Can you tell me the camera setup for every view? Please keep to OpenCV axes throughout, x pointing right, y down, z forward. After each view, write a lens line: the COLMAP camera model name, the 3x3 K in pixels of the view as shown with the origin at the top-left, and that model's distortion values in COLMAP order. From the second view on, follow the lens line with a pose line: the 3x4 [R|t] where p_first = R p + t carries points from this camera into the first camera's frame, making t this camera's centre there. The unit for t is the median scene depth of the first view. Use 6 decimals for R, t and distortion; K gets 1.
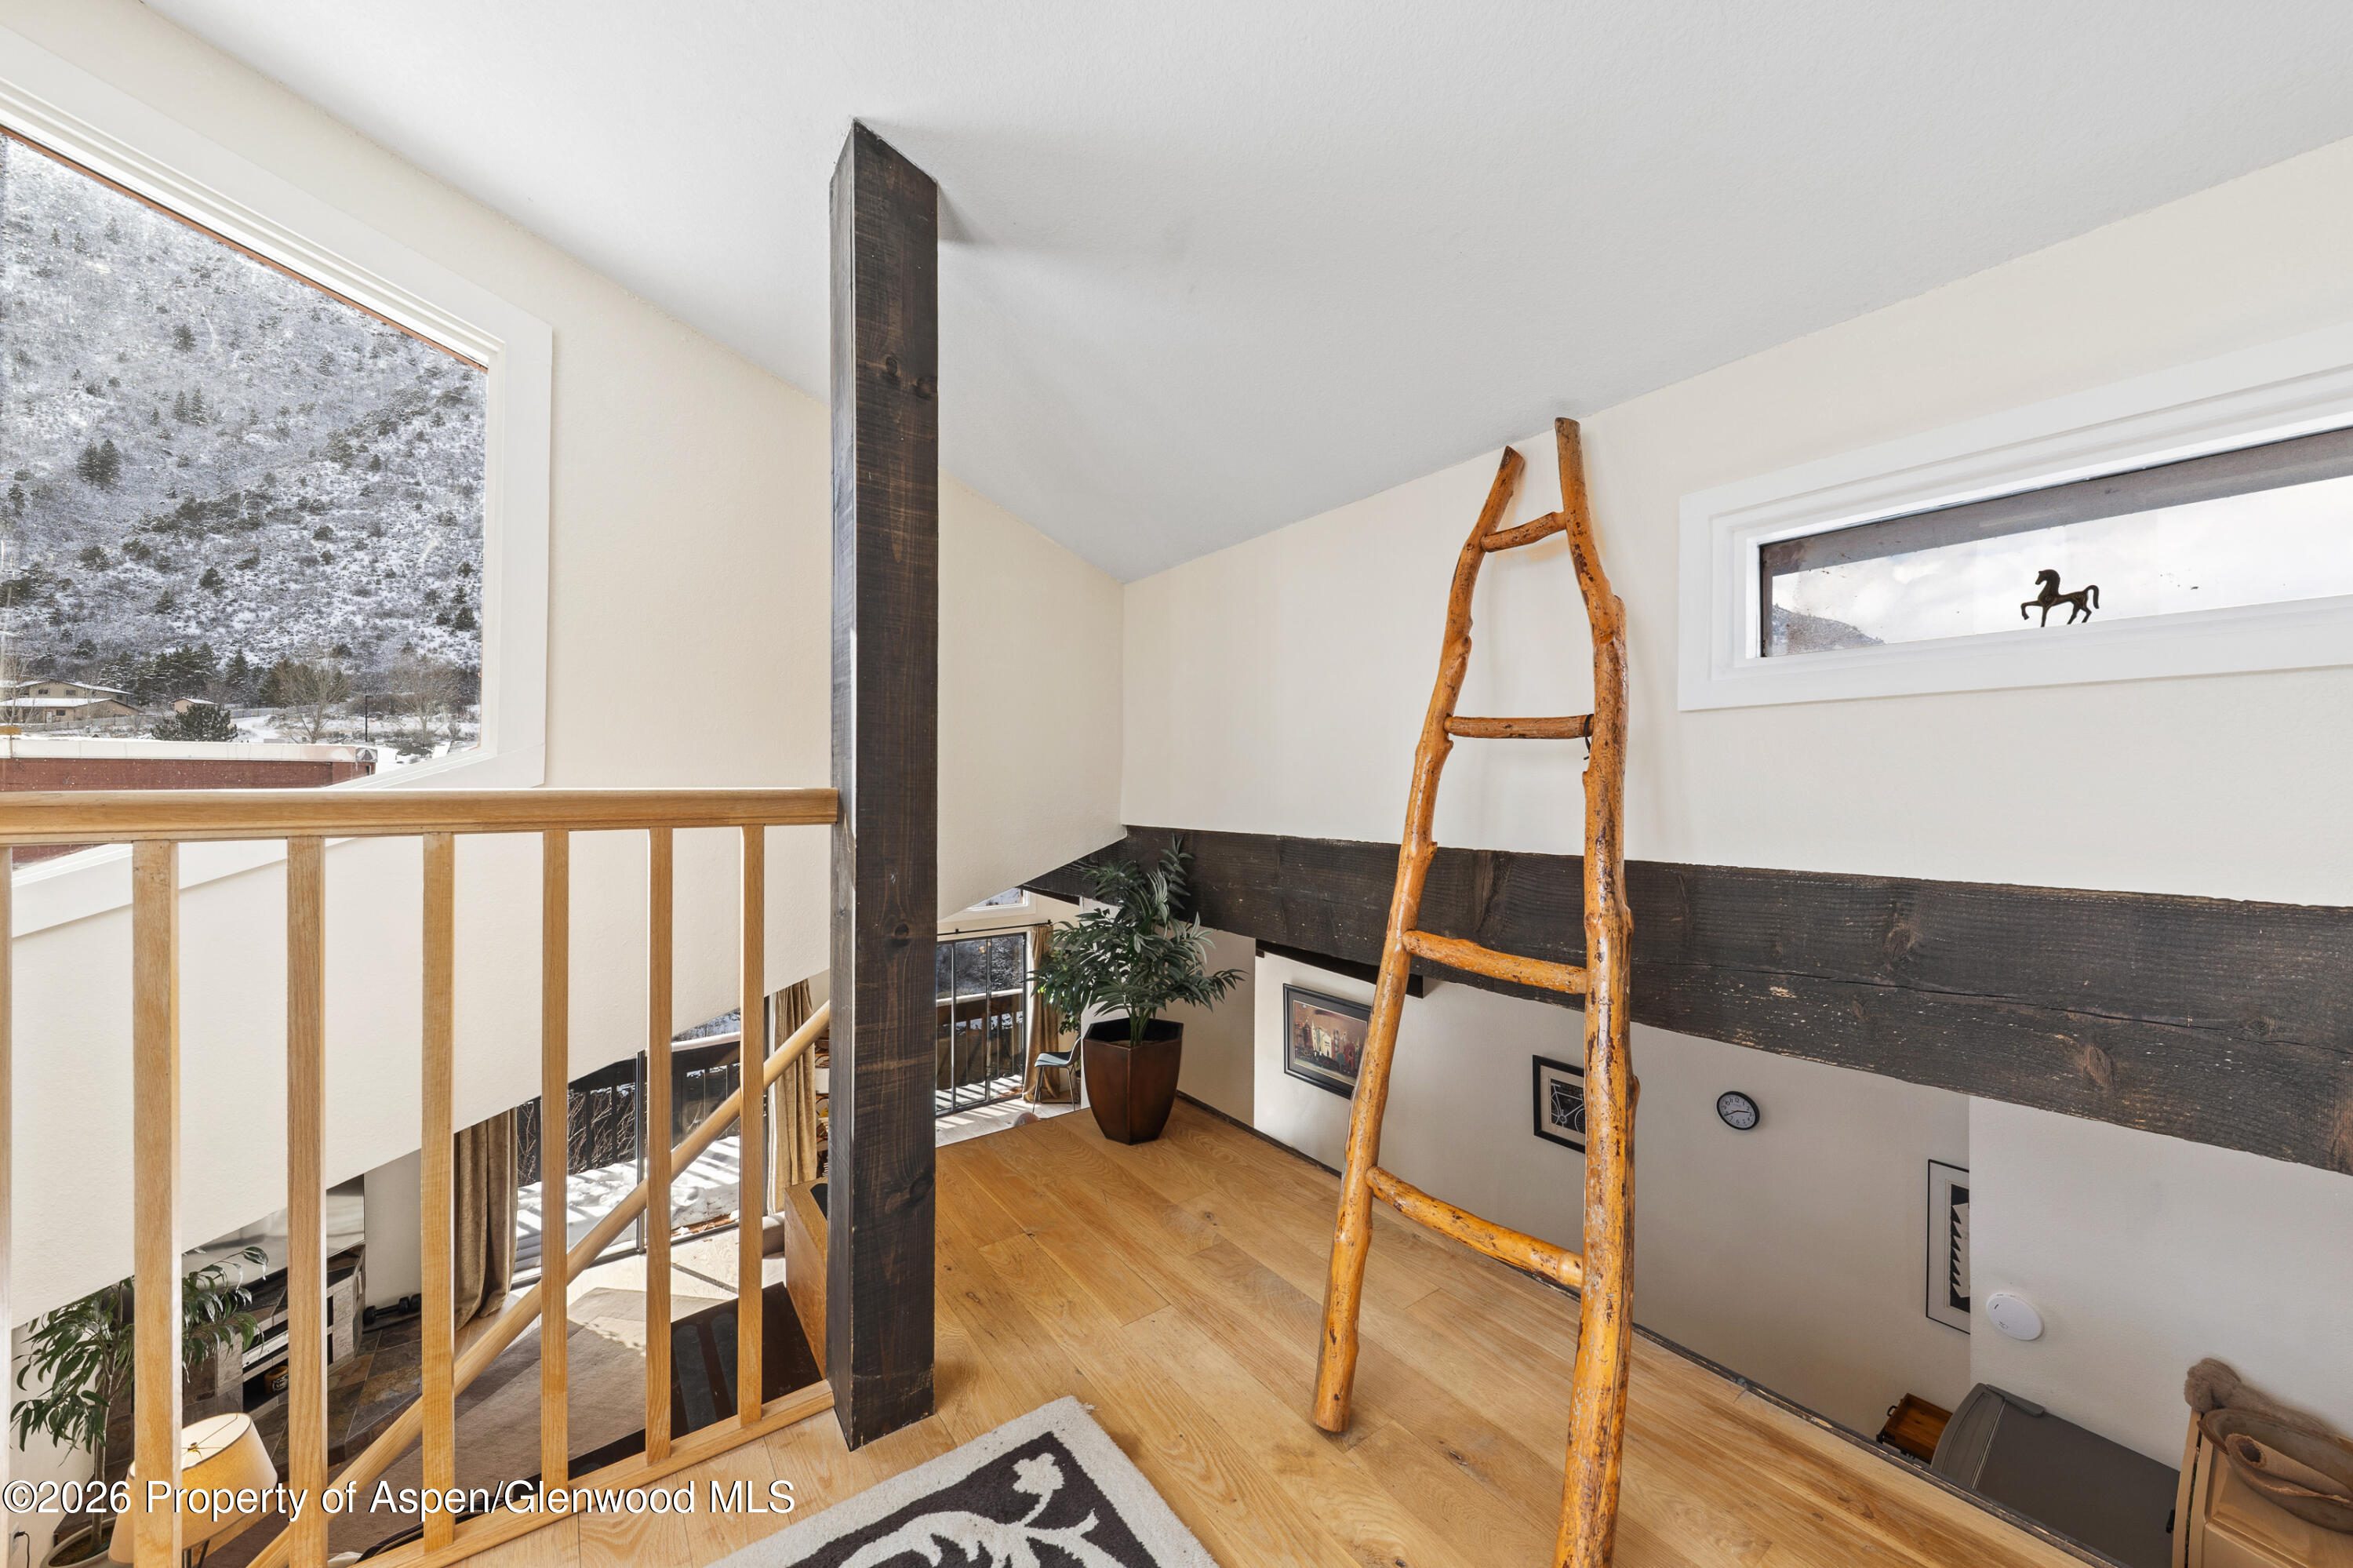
lens RADIAL K [[812.0, 0, 1176.6], [0, 812.0, 791.5], [0, 0, 1]] dist [-0.002310, -0.000099]
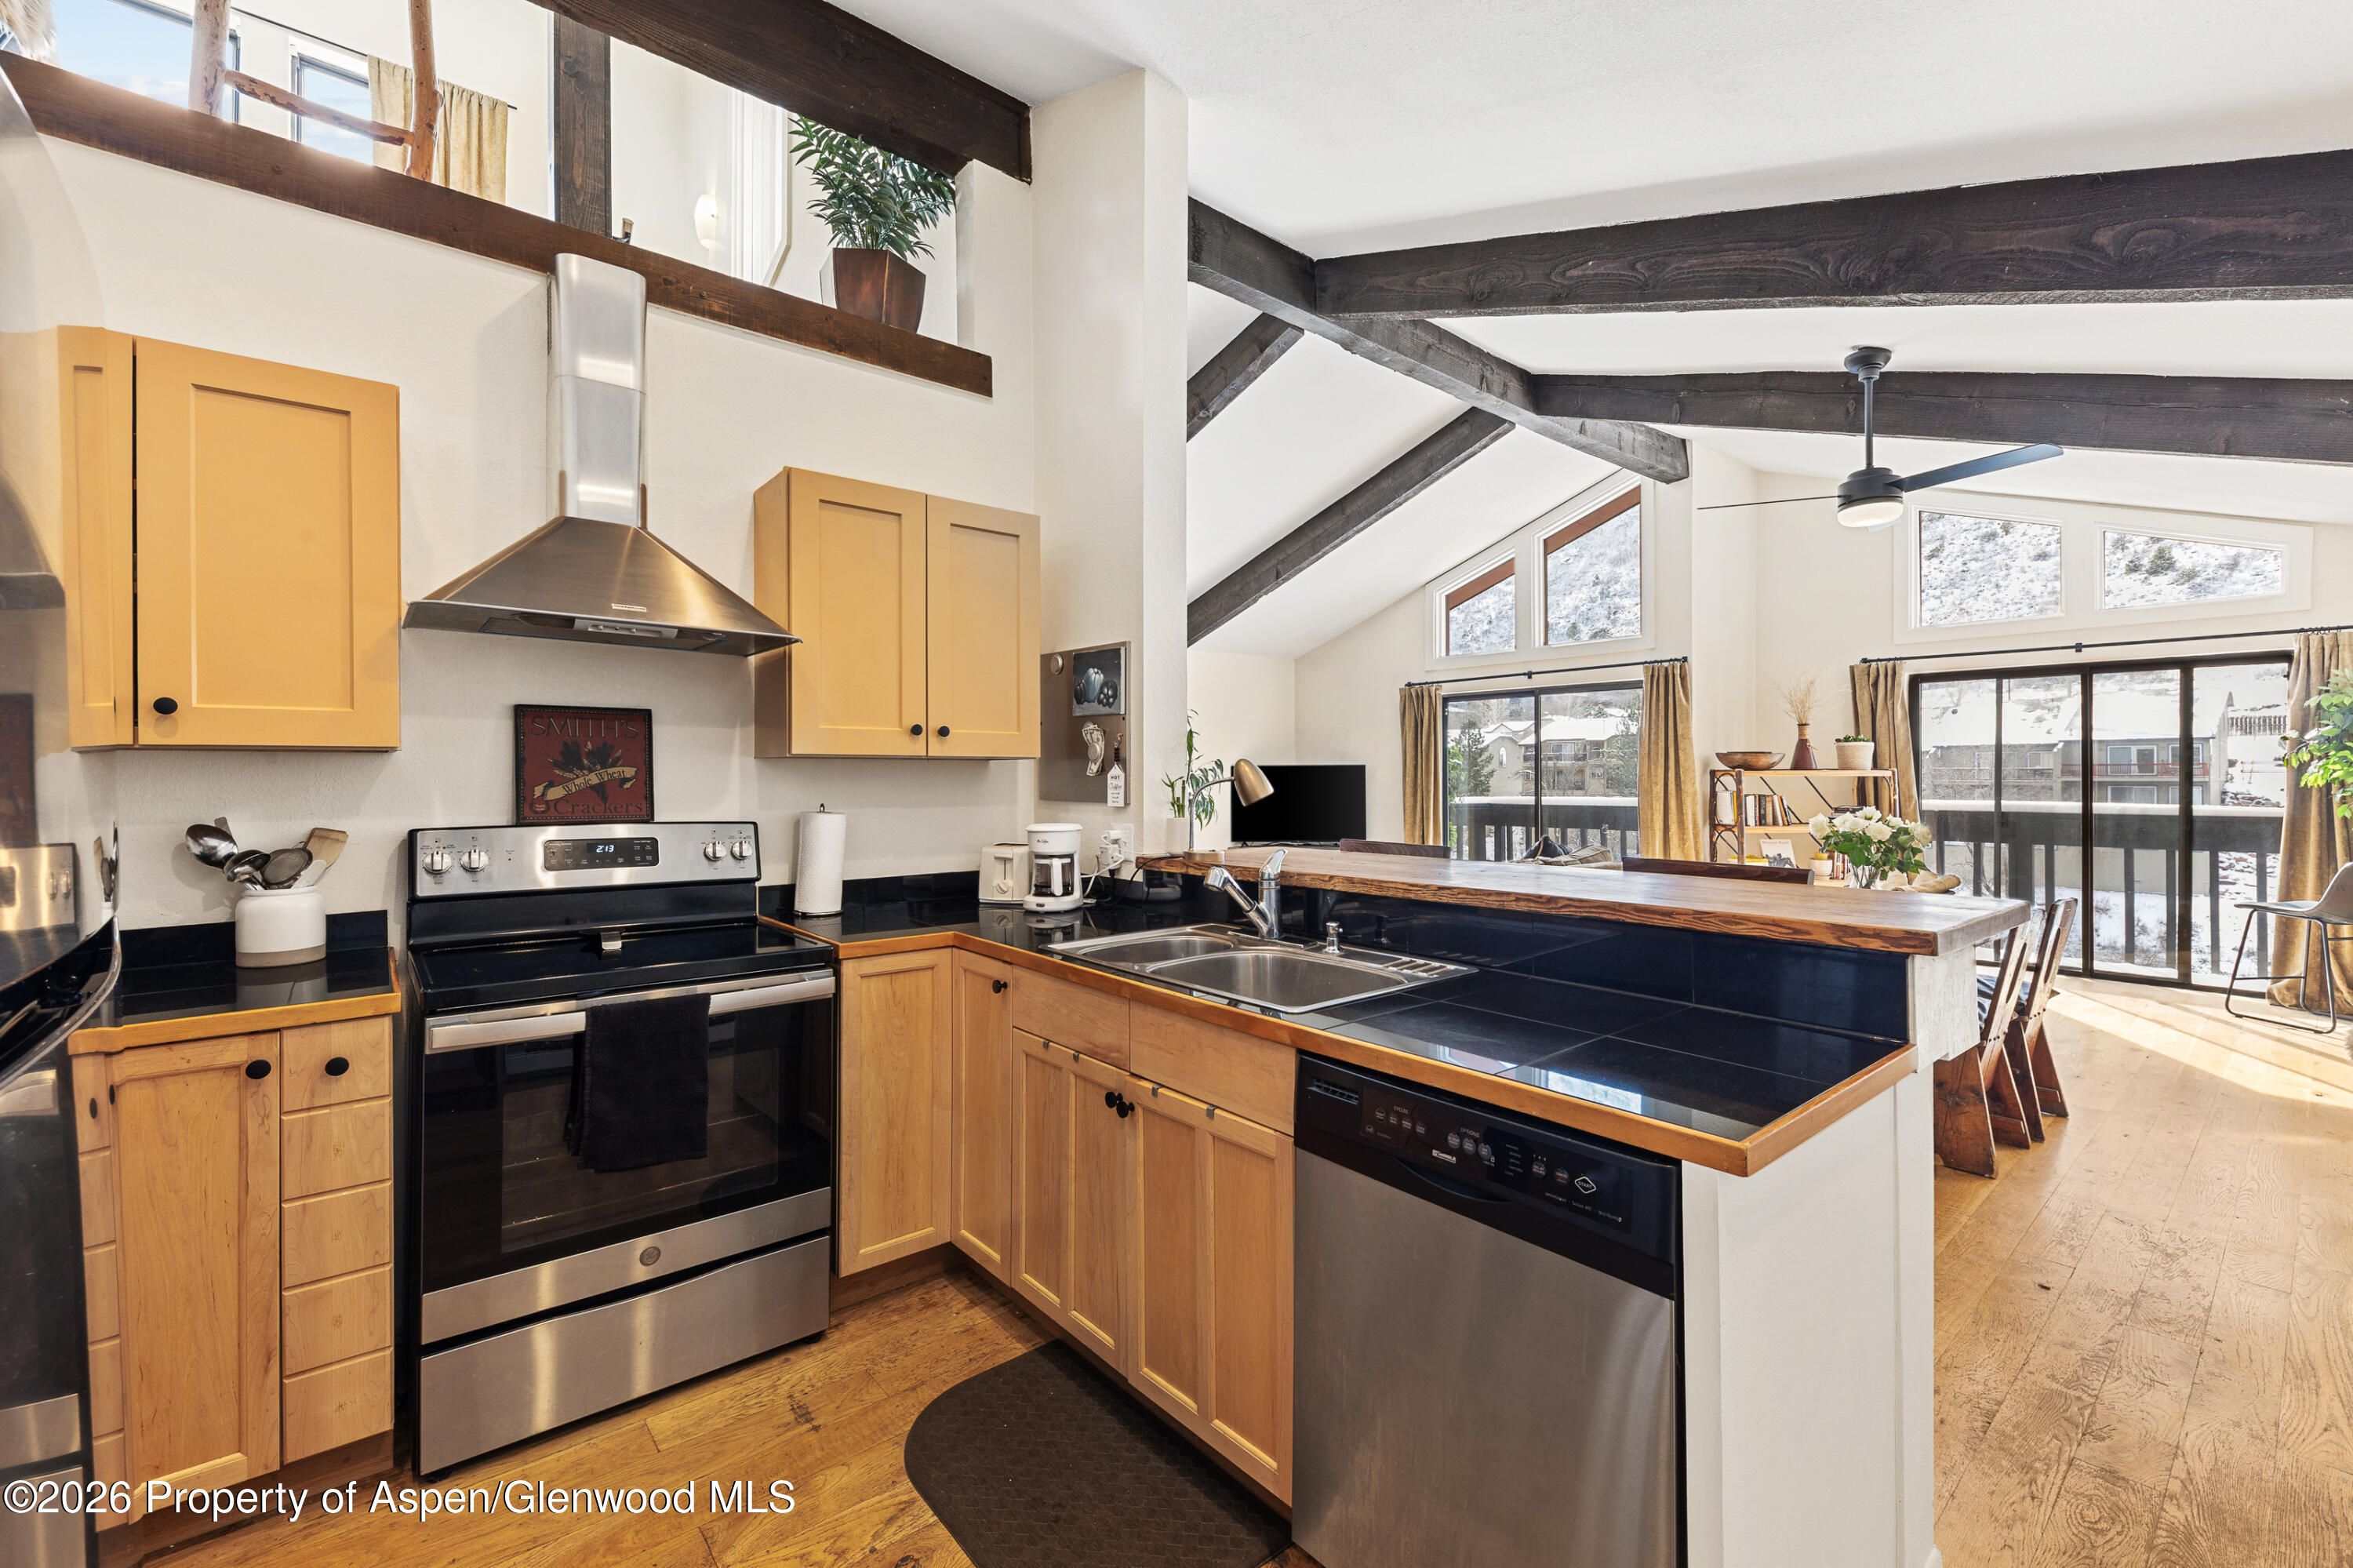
lens RADIAL K [[976.3, 0, 1200.8], [0, 976.3, 765.7], [0, 0, 1]] dist [0.014526, -0.005820]
pose [[0.087952, -0.007639, -0.996095, 1.995193], [0.001379, 0.999971, -0.007547, 1.492171], [0.996124, -0.000709, 0.087960, 2.002843]]
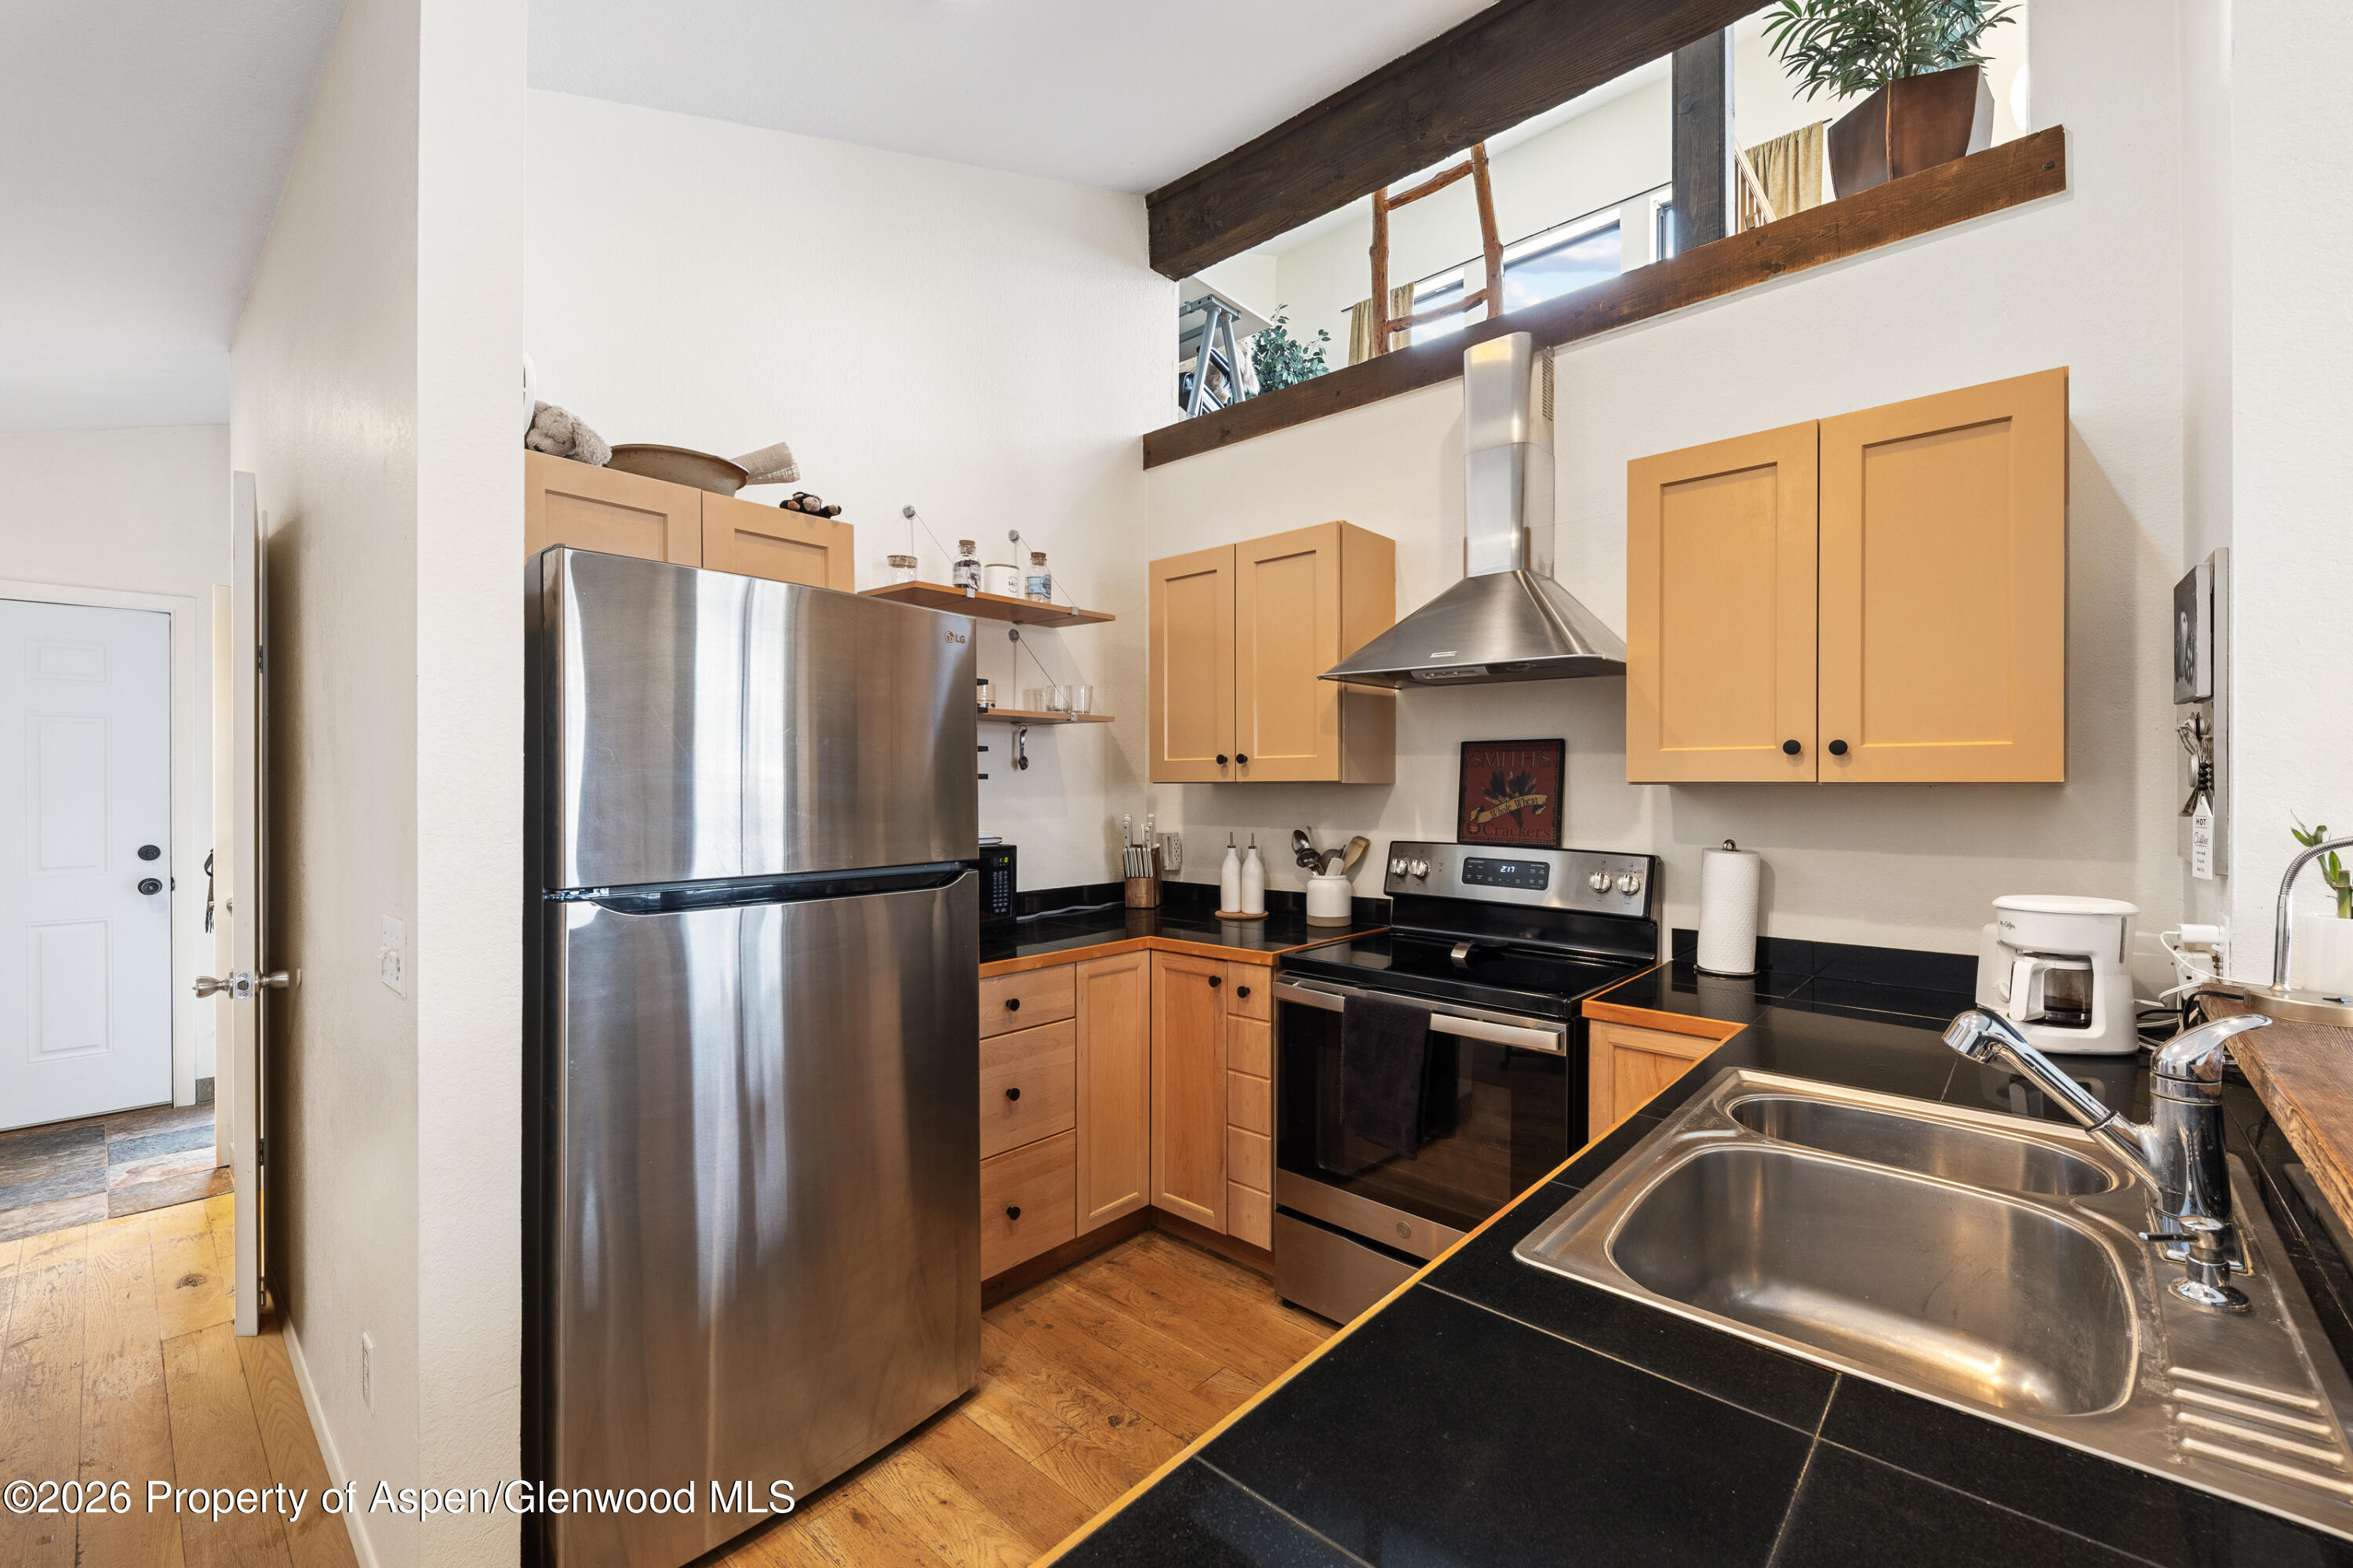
lens RADIAL K [[976.3, 0, 1188.0], [0, 976.3, 784.2], [0, 0, 1]] dist [0.014526, -0.005820]
pose [[-0.977549, 0.000348, -0.210708, 1.287767], [0.000546, 0.999999, -0.000882, 1.464694], [0.210707, -0.000977, -0.977549, 2.727013]]
